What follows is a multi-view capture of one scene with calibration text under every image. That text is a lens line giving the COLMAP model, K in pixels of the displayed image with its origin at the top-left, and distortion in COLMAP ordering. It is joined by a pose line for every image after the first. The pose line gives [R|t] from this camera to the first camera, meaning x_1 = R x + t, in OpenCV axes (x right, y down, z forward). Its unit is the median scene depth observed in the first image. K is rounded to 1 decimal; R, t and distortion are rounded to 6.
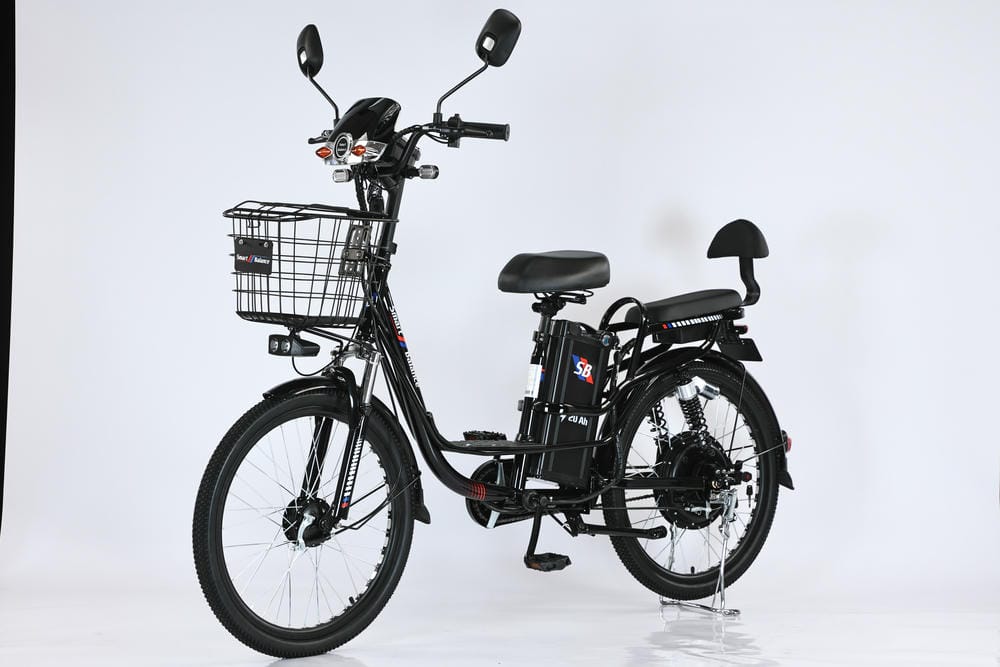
lens RADIAL K [[2610.5, 0, 500.6], [0, 2610.5, 334.7], [0, 0, 1]] dist [0.832829, 0.000000]
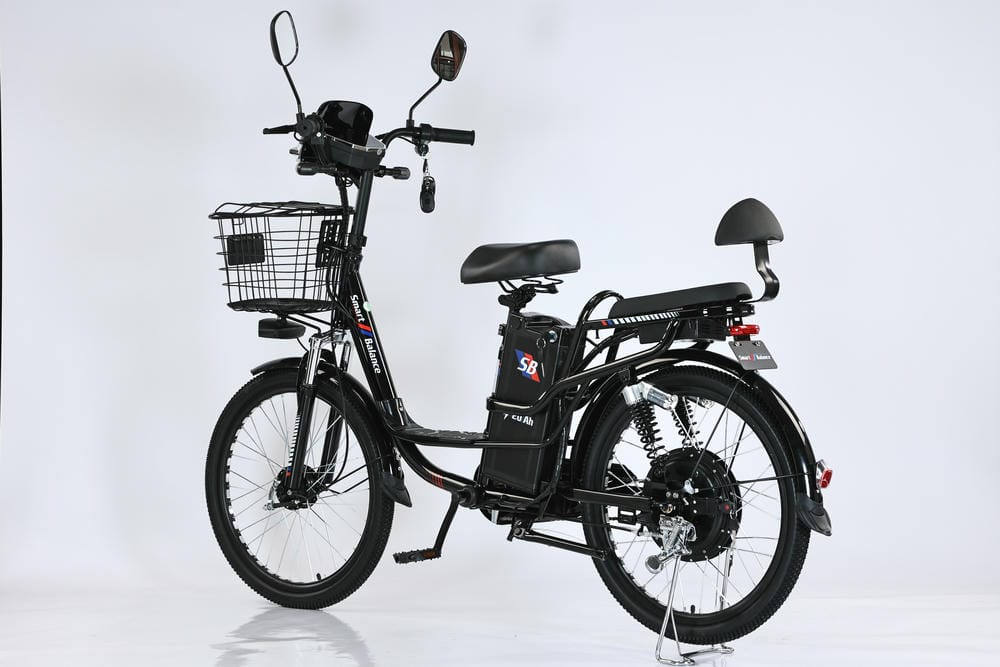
lens RADIAL K [[2458.5, 0, 498.8], [0, 2458.5, 329.0], [0, 0, 1]] dist [0.276032, 0.000000]
pose [[0.150142, 0.013060, -0.988578, 0.943930], [-0.030742, 0.999491, 0.008535, -0.007426], [0.988186, 0.029109, 0.150468, 0.901624]]
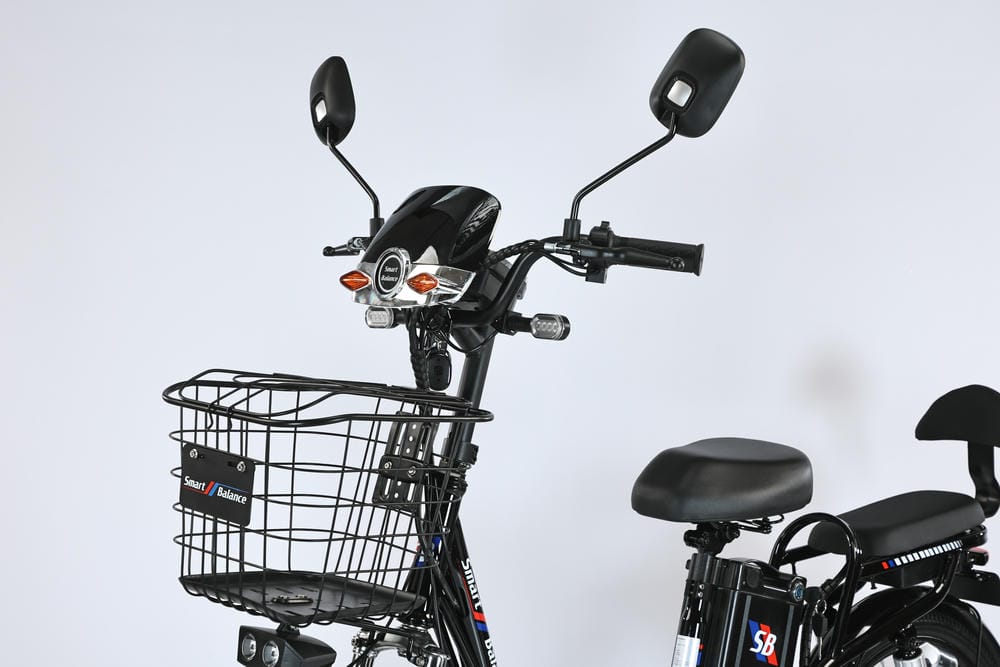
lens RADIAL K [[1805.6, 0, 500.1], [0, 1805.6, 344.2], [0, 0, 1]] dist [0.395372, 0.000000]
pose [[0.998328, 0.034498, 0.046390, -0.053409], [-0.034865, 0.999367, 0.007116, -0.059162], [-0.046115, -0.008722, 0.998898, 0.611698]]
